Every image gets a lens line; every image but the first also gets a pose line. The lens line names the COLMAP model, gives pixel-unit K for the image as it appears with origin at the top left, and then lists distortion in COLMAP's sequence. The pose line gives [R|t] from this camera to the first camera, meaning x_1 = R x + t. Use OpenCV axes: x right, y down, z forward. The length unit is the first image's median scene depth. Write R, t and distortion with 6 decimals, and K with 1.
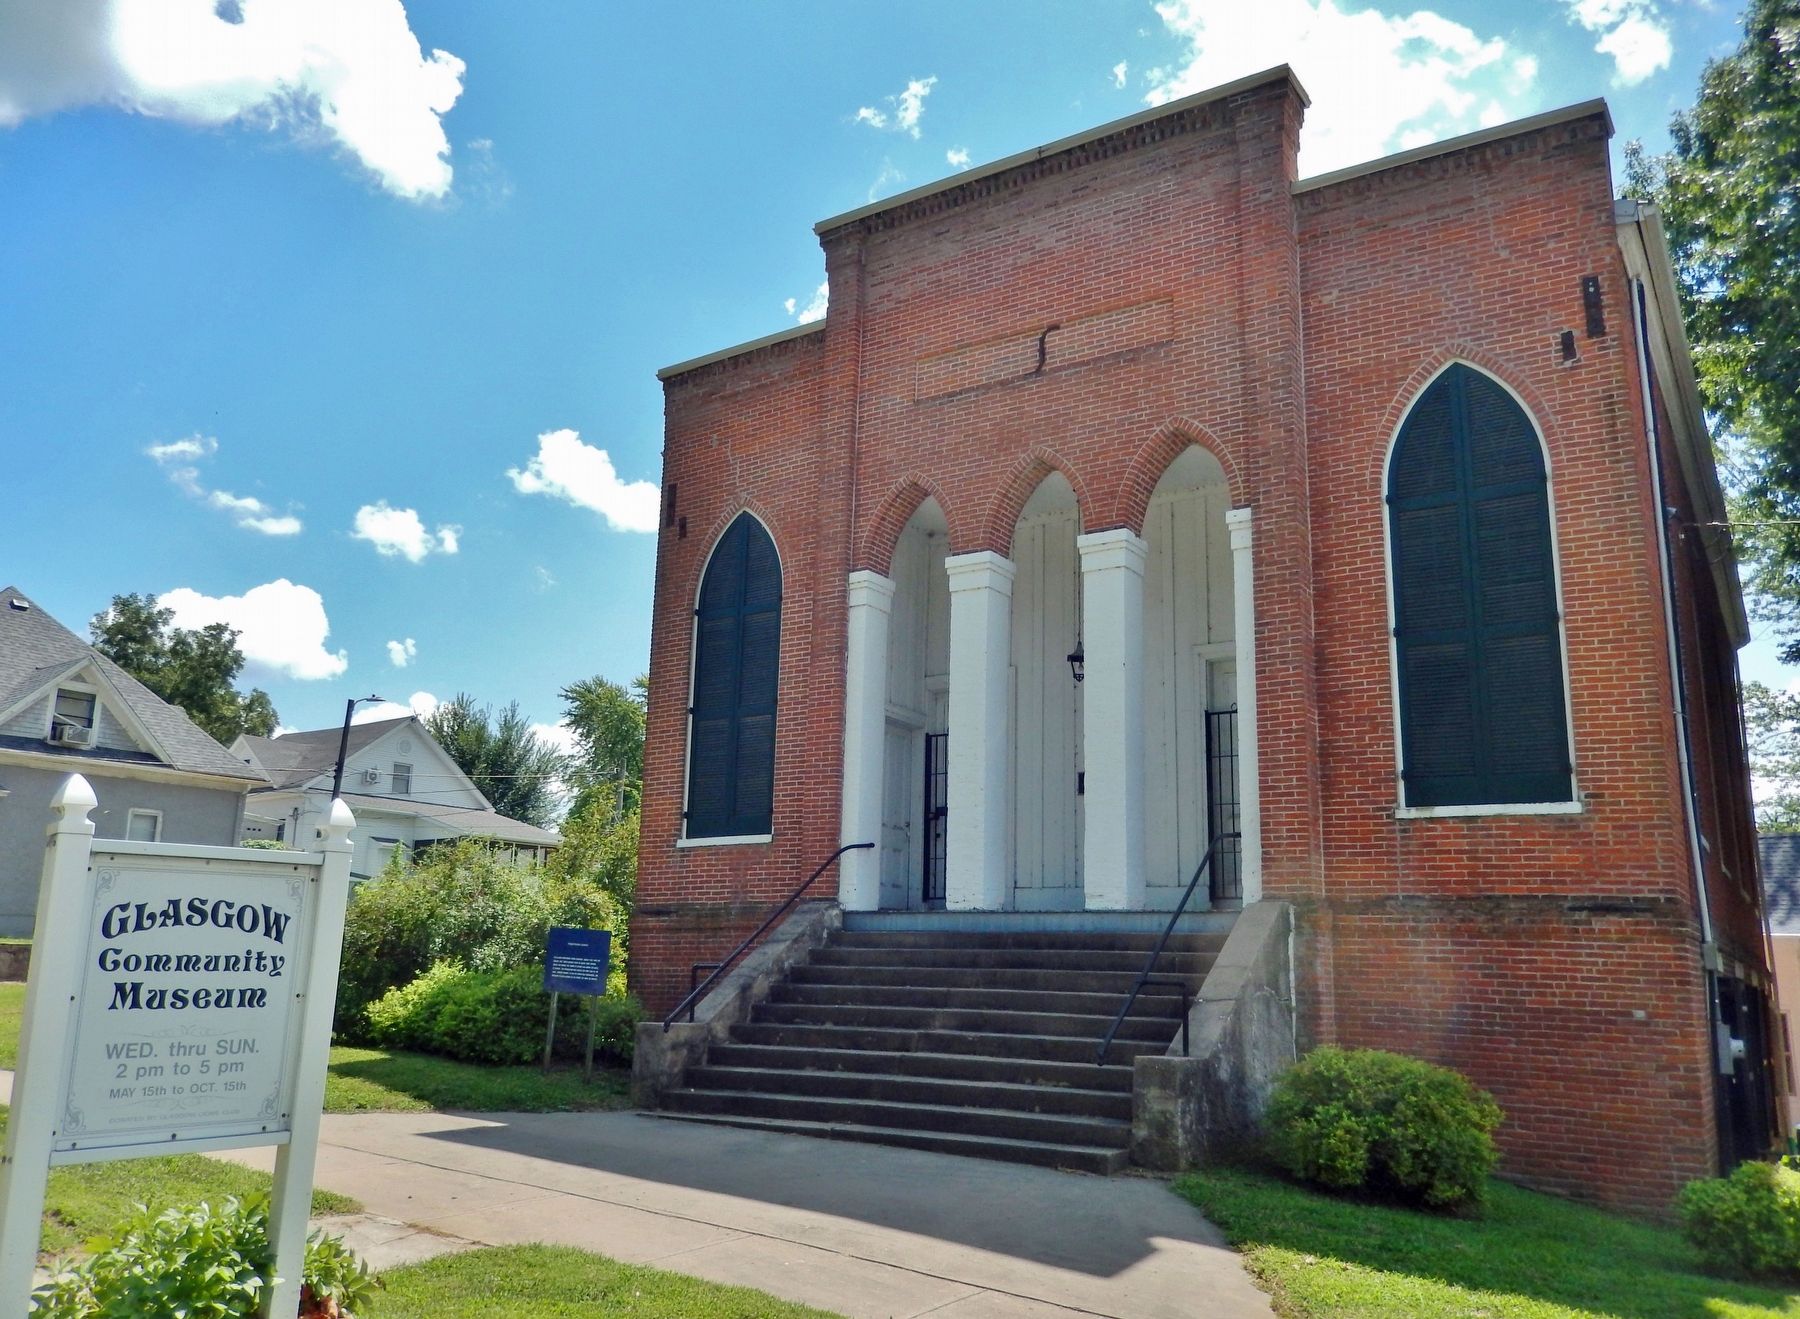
lens RADIAL K [[1362.6, 0, 900.0], [0, 1362.6, 659.5], [0, 0, 1]] dist [0.000800, 0.002055]
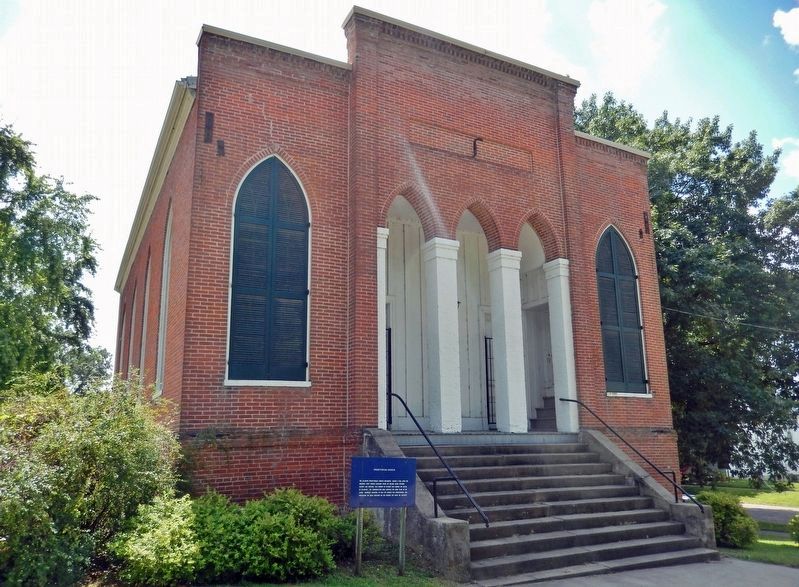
lens RADIAL K [[657.5, 0, 399.5], [0, 657.5, 293.5], [0, 0, 1]] dist [0.002781, 0.000193]
pose [[0.456390, 0.178195, 0.871754, -0.731674], [-0.163493, 0.979854, -0.114698, 0.106317], [-0.874630, -0.090178, 0.476329, 0.616430]]
